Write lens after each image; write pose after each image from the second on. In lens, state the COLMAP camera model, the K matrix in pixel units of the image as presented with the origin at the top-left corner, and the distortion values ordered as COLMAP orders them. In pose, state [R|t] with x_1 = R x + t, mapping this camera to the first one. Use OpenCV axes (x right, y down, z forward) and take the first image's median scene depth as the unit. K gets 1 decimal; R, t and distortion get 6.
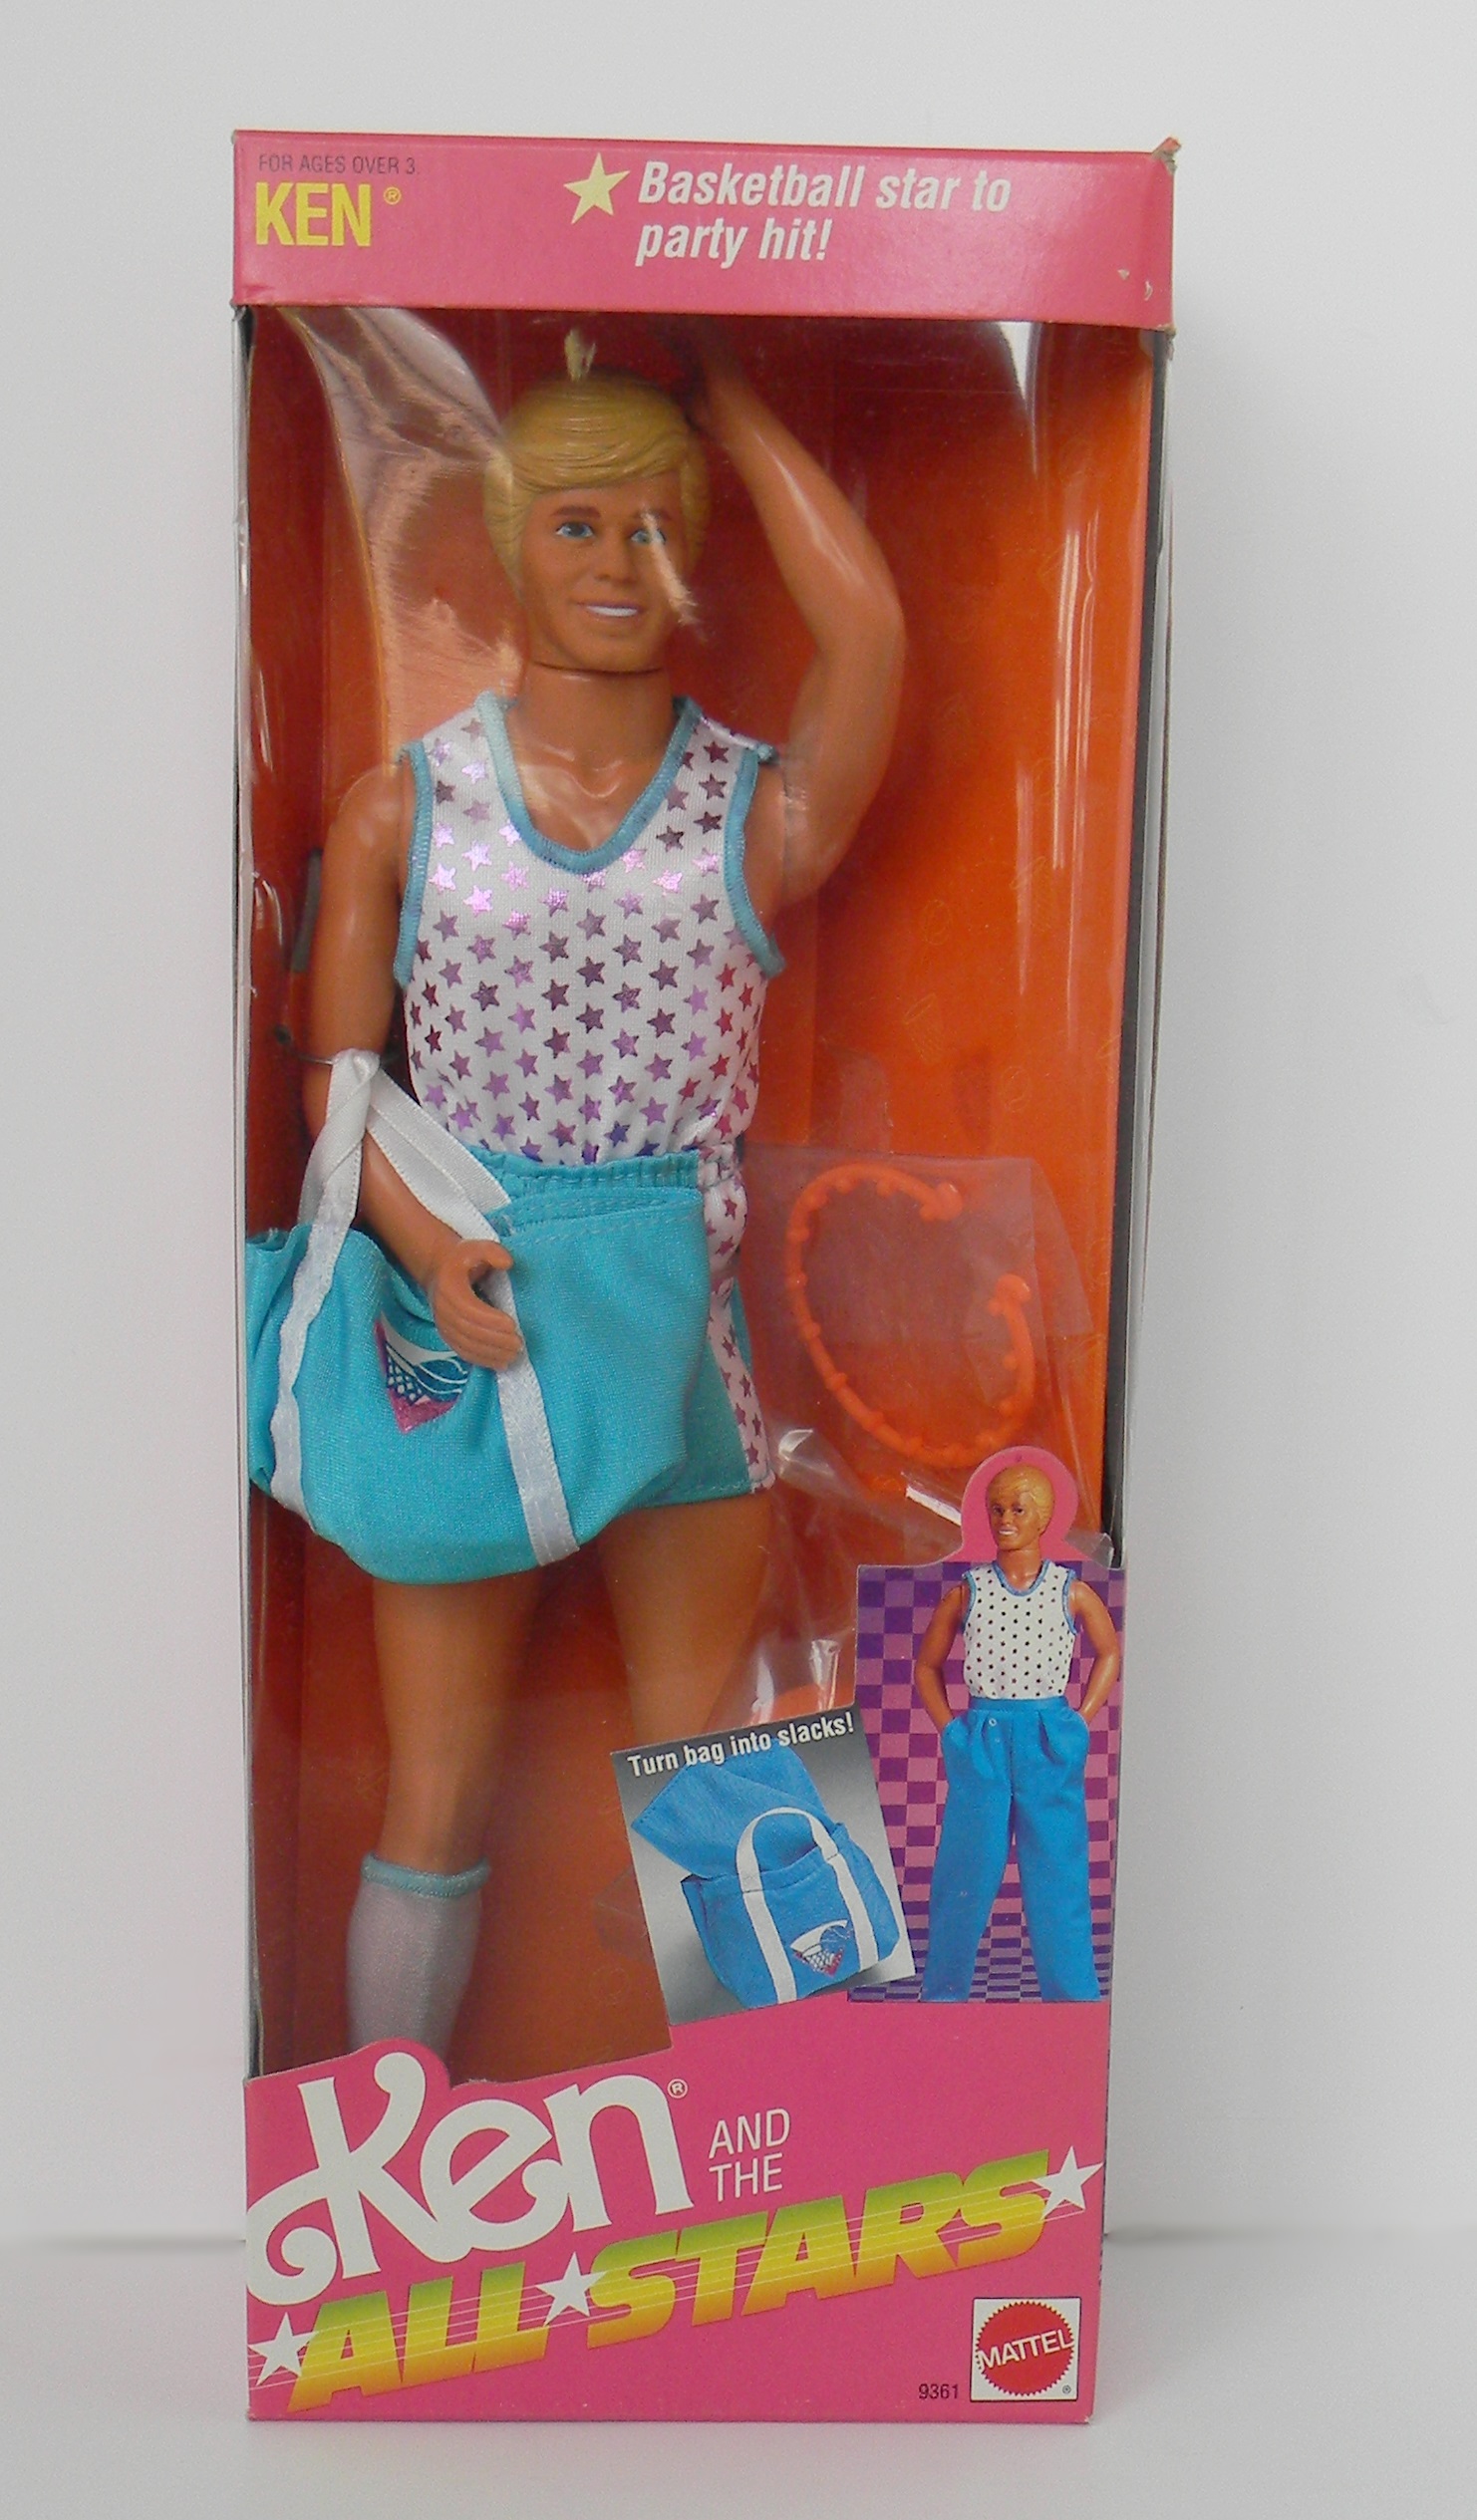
lens RADIAL K [[3034.5, 0, 737.6], [0, 3034.5, 1377.4], [0, 0, 1]] dist [0.013101, -0.011265]
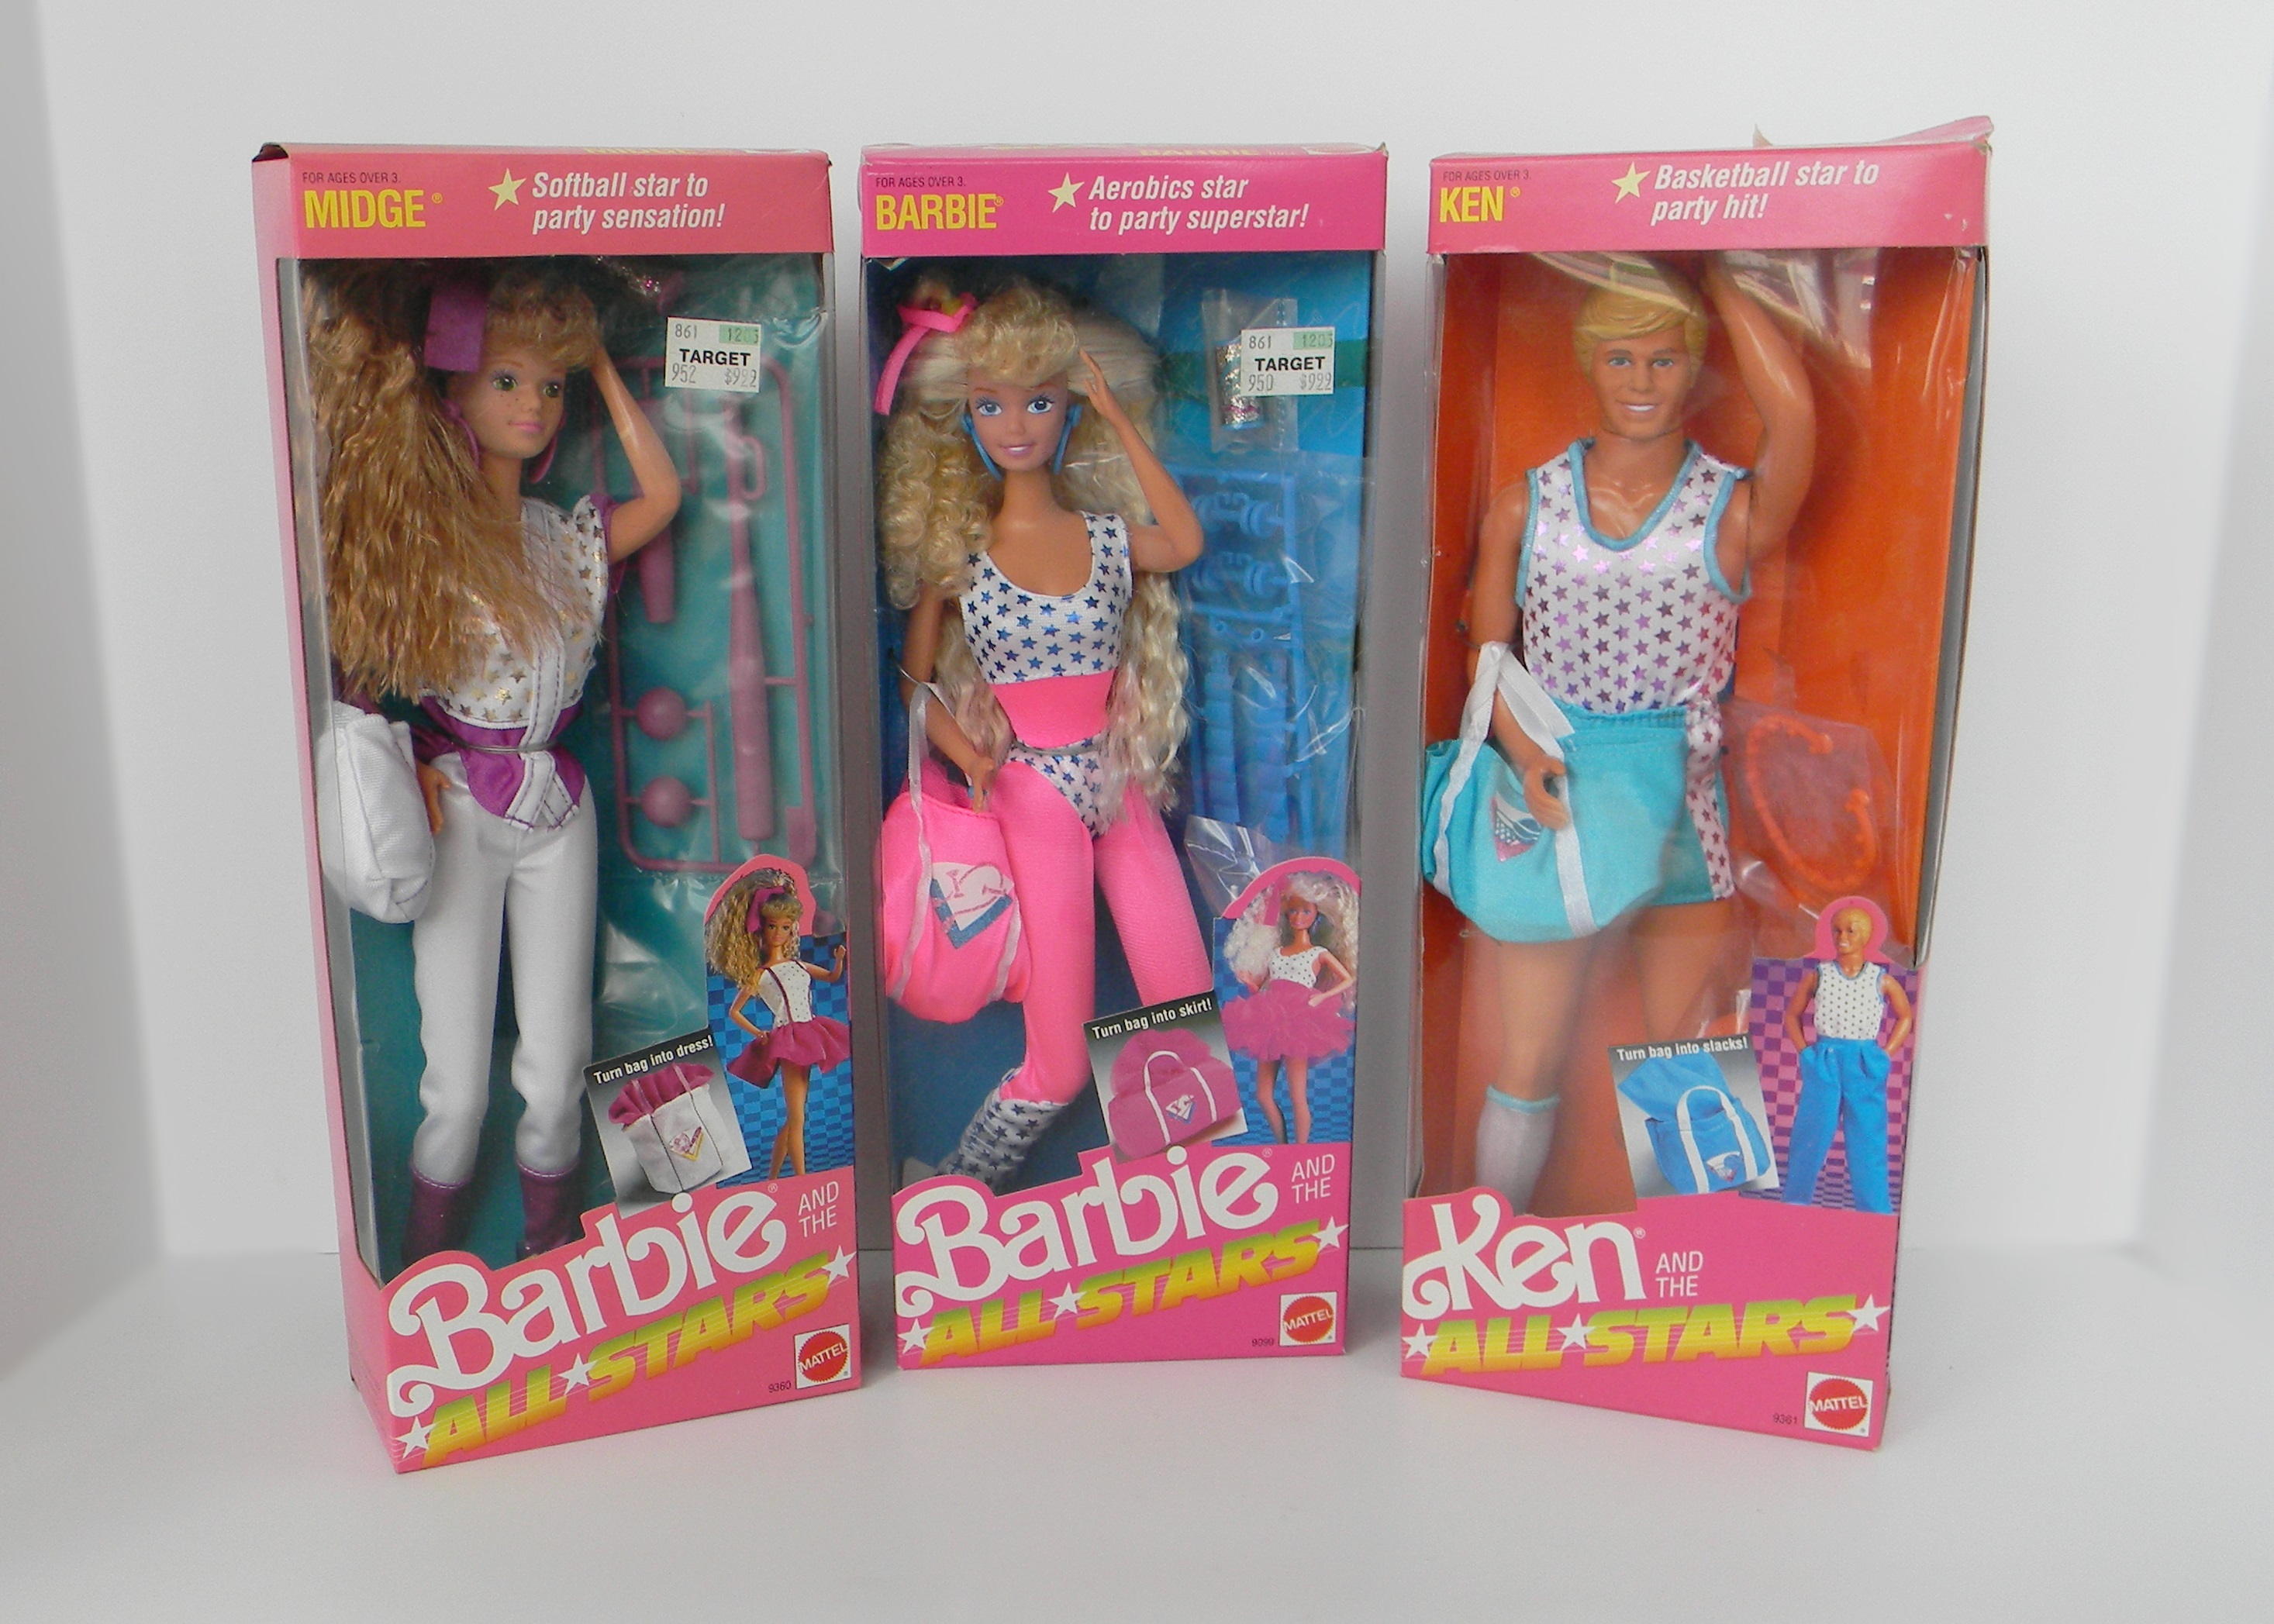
lens RADIAL K [[2787.7, 0, 1092.1], [0, 2787.7, 845.6], [0, 0, 1]] dist [-0.008196, 0.010926]
pose [[0.922886, 0.076261, -0.377446, 0.284976], [-0.030230, 0.991517, 0.126416, -0.189616], [0.383885, -0.105258, 0.917362, -0.604991]]
